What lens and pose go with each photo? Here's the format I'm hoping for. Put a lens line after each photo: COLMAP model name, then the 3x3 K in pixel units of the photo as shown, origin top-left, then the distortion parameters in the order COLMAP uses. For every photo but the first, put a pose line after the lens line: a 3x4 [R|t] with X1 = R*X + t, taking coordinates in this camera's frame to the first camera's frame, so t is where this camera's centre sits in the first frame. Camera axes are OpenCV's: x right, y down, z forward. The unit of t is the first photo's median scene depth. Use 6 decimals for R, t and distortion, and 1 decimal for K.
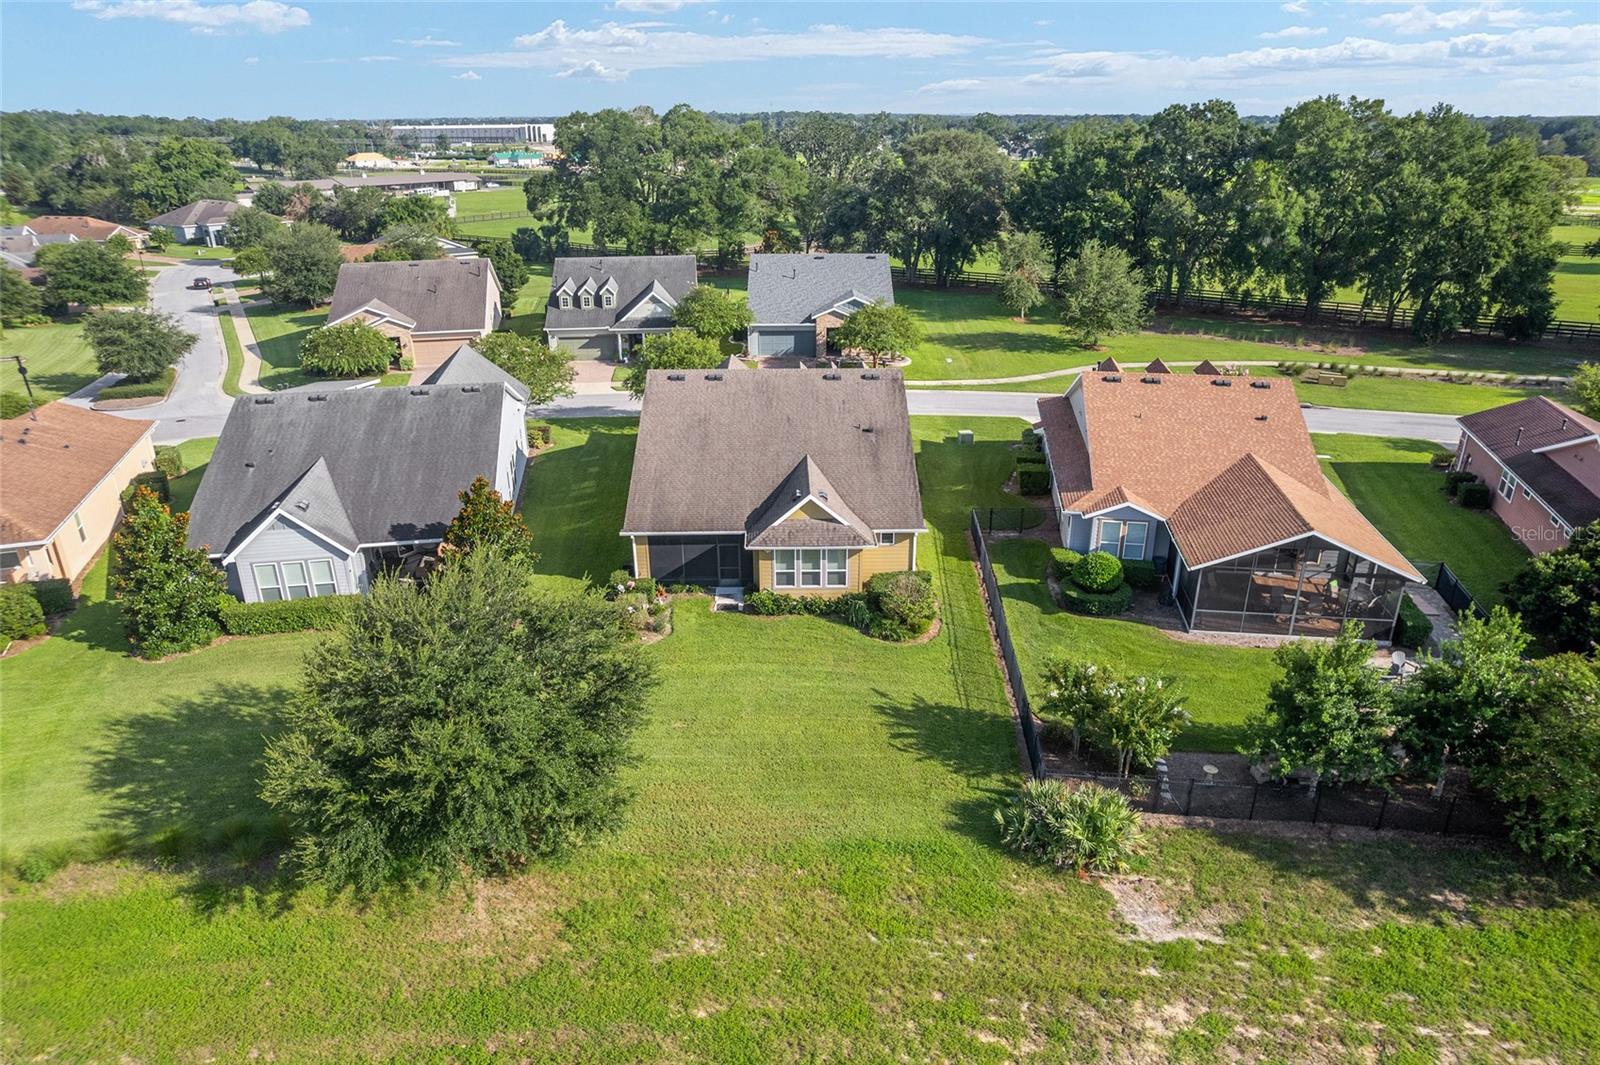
lens RADIAL K [[1042.1, 0, 793.2], [0, 1042.1, 526.2], [0, 0, 1]] dist [-0.063442, 0.057612]
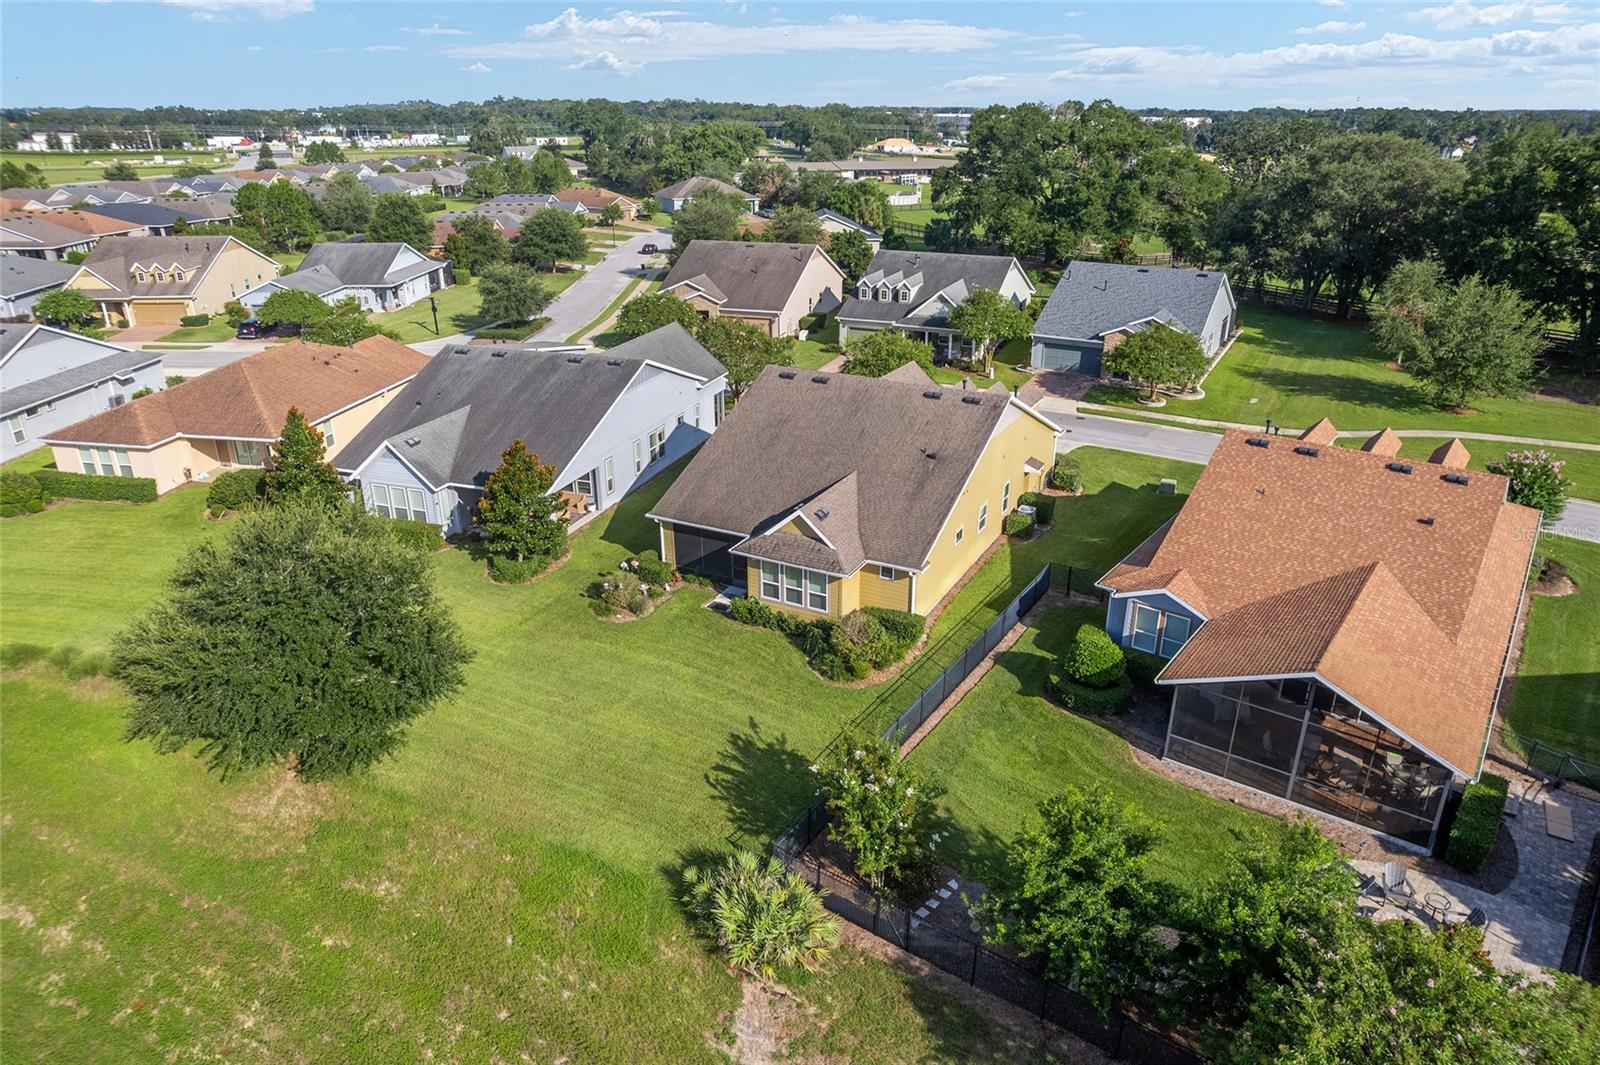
lens RADIAL K [[1042.1, 0, 780.9], [0, 1042.1, 497.6], [0, 0, 1]] dist [-0.063442, 0.057612]
pose [[0.876170, 0.174095, -0.449462, 0.219267], [-0.181378, 0.983037, 0.027197, -0.033026], [0.446573, 0.057693, 0.892885, 0.061474]]
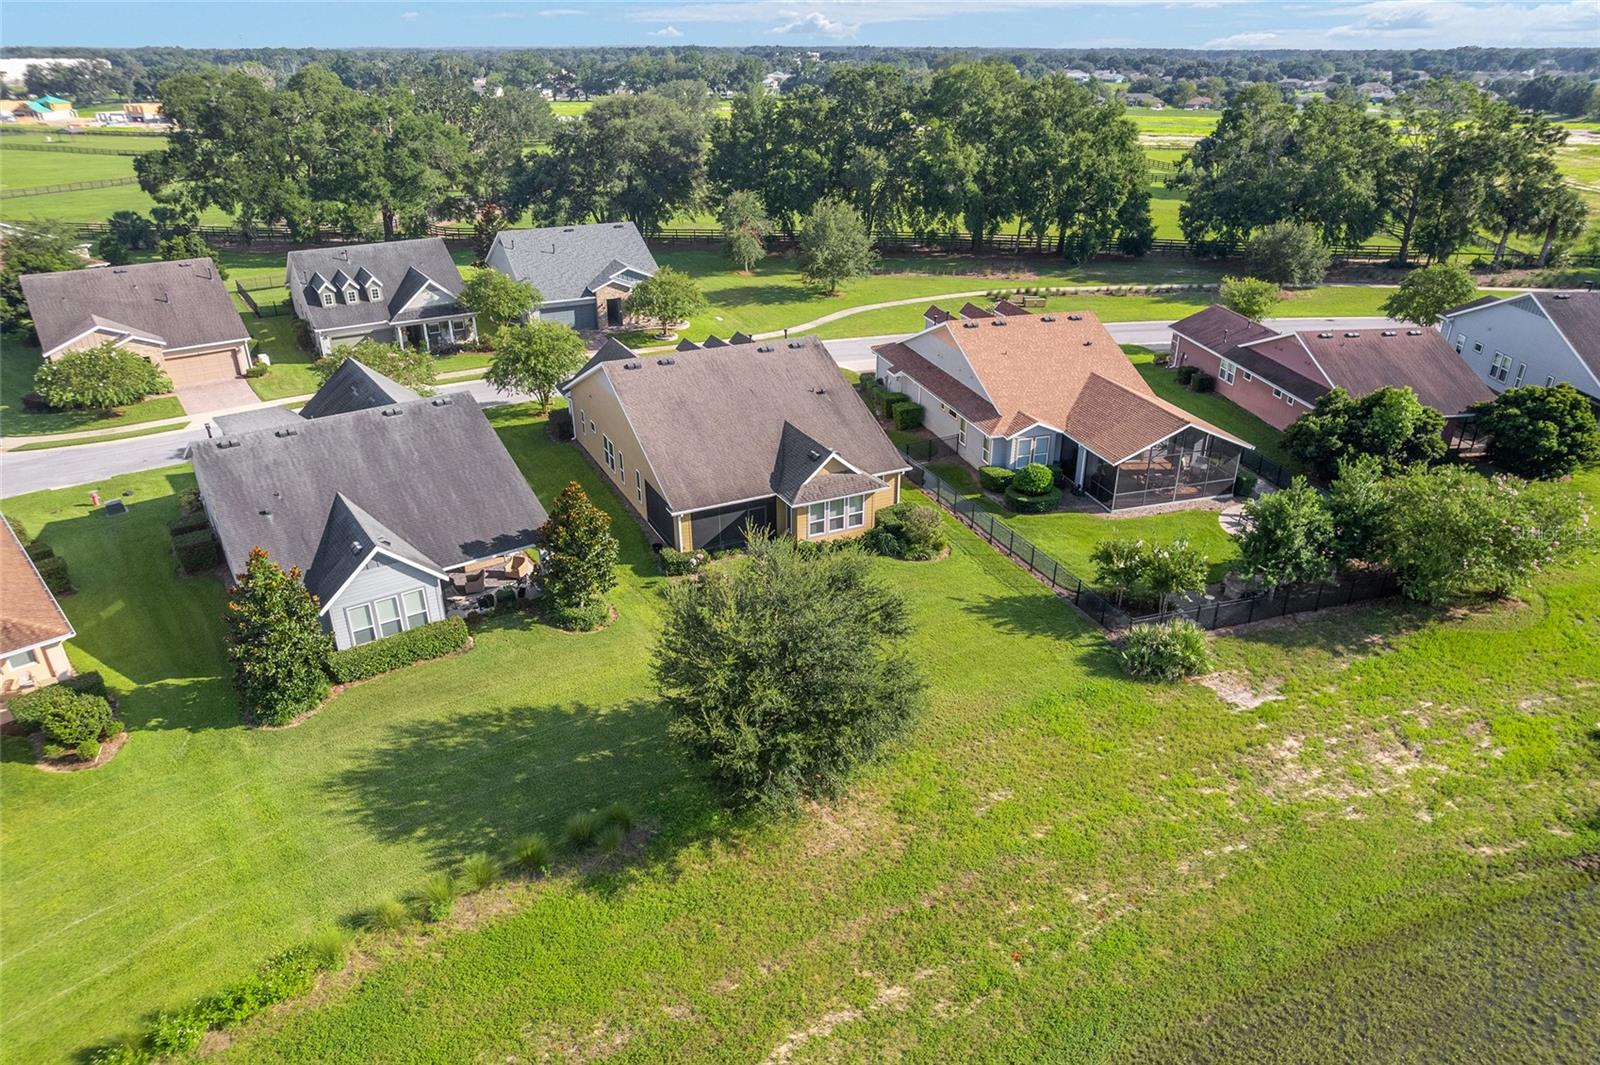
lens RADIAL K [[1042.1, 0, 806.2], [0, 1042.1, 534.5], [0, 0, 1]] dist [-0.063442, 0.057612]
pose [[0.904781, -0.181735, 0.385154, -0.241332], [0.157400, 0.983042, 0.094094, -0.027688], [-0.395723, -0.024511, 0.918043, -0.036309]]
